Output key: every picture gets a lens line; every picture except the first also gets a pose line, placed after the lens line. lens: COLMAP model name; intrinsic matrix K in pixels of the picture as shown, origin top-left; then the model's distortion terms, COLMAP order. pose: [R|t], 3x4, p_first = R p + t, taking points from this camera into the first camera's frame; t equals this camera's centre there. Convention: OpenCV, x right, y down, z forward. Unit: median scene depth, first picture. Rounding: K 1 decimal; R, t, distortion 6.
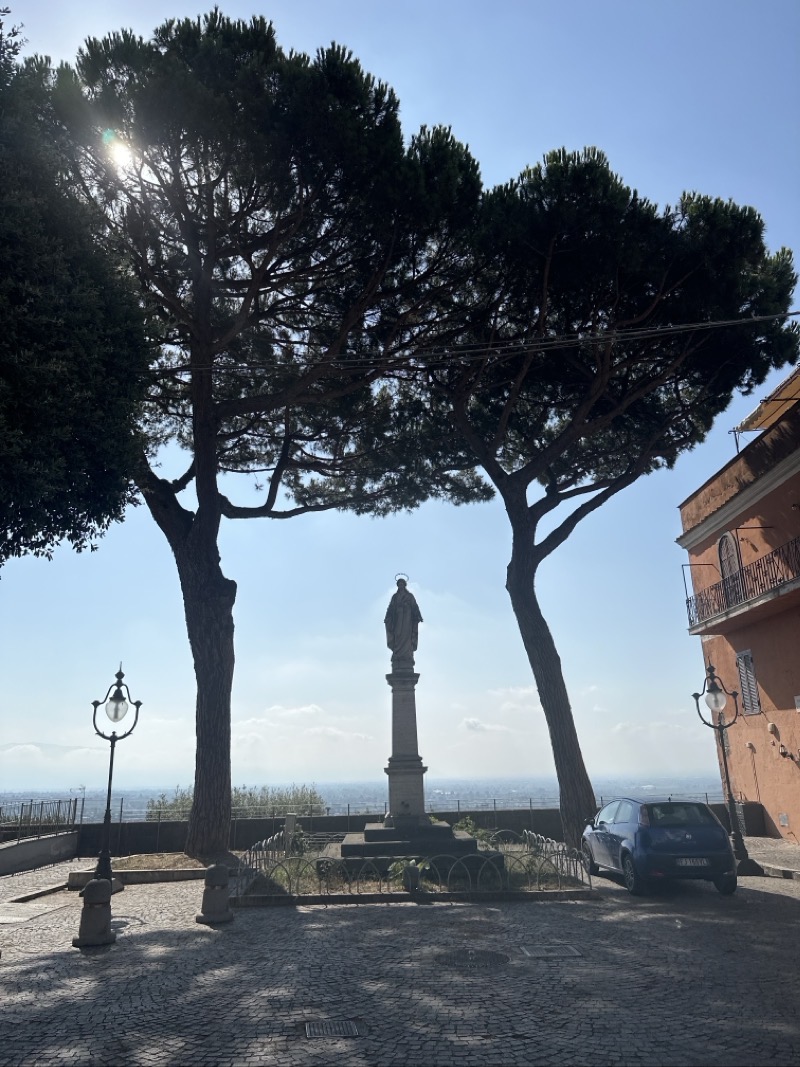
lens RADIAL K [[782.3, 0, 400.0], [0, 782.3, 533.5], [0, 0, 1]] dist [0.130842, -0.211109]
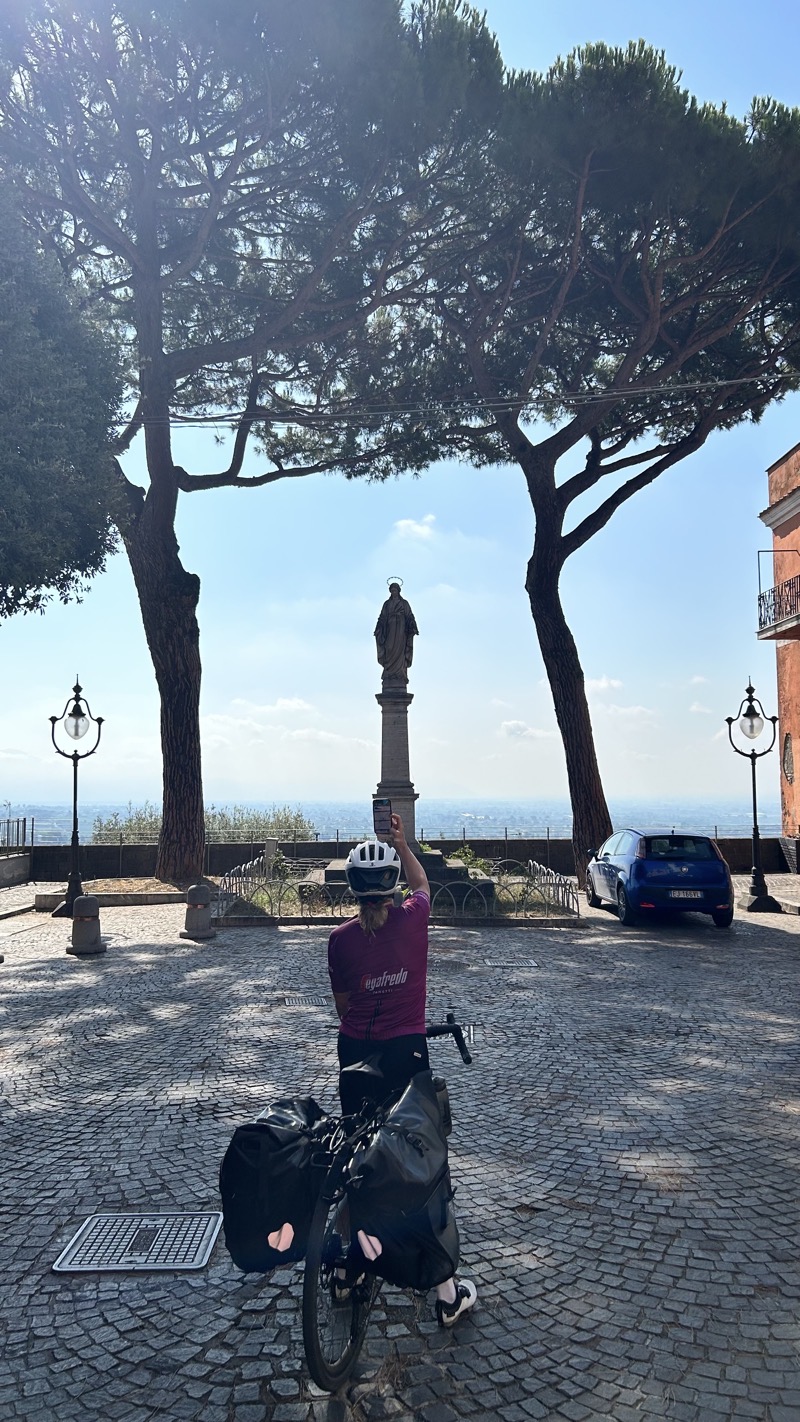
lens RADIAL K [[1482.2, 0, 400.0], [0, 1482.2, 711.0], [0, 0, 1]] dist [0.350573, -1.754461]
pose [[0.998853, 0.015408, -0.045326, 0.080466], [-0.003648, 0.968535, 0.248850, -0.202888], [0.047734, -0.248399, 0.967481, -0.575855]]
